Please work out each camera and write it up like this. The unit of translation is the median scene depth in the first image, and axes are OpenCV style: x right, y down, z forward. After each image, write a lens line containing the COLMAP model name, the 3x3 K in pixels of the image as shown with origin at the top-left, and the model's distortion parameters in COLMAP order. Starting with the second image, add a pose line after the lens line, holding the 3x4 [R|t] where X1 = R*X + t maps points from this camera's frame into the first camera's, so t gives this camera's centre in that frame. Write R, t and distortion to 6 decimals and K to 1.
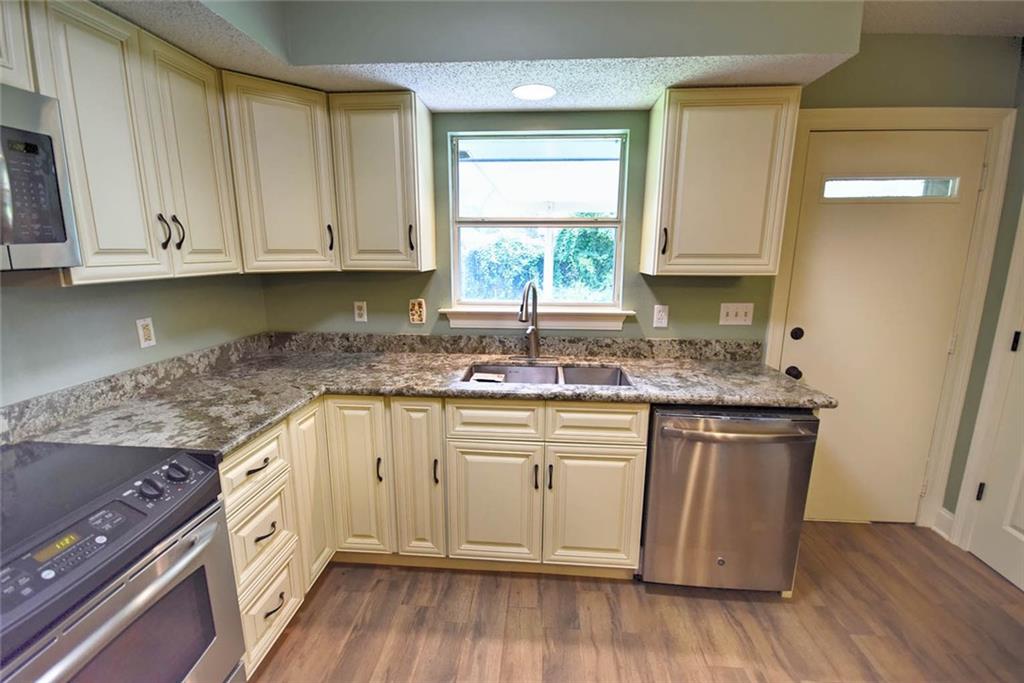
lens RADIAL K [[449.2, 0, 509.3], [0, 449.2, 346.0], [0, 0, 1]] dist [0.014657, -0.014395]
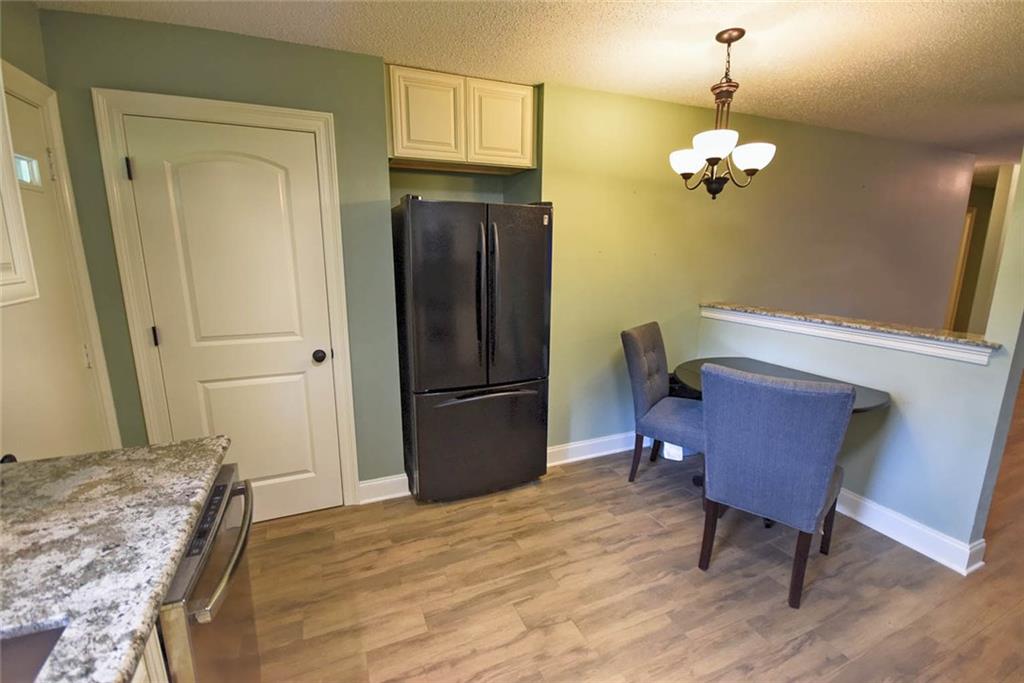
lens RADIAL K [[449.2, 0, 509.3], [0, 449.2, 346.0], [0, 0, 1]] dist [0.014657, -0.014395]
pose [[-0.460026, -0.192887, 0.866701, -0.188788], [0.176270, 0.936851, 0.302059, -0.184697], [-0.870233, 0.291728, -0.396976, 0.803329]]
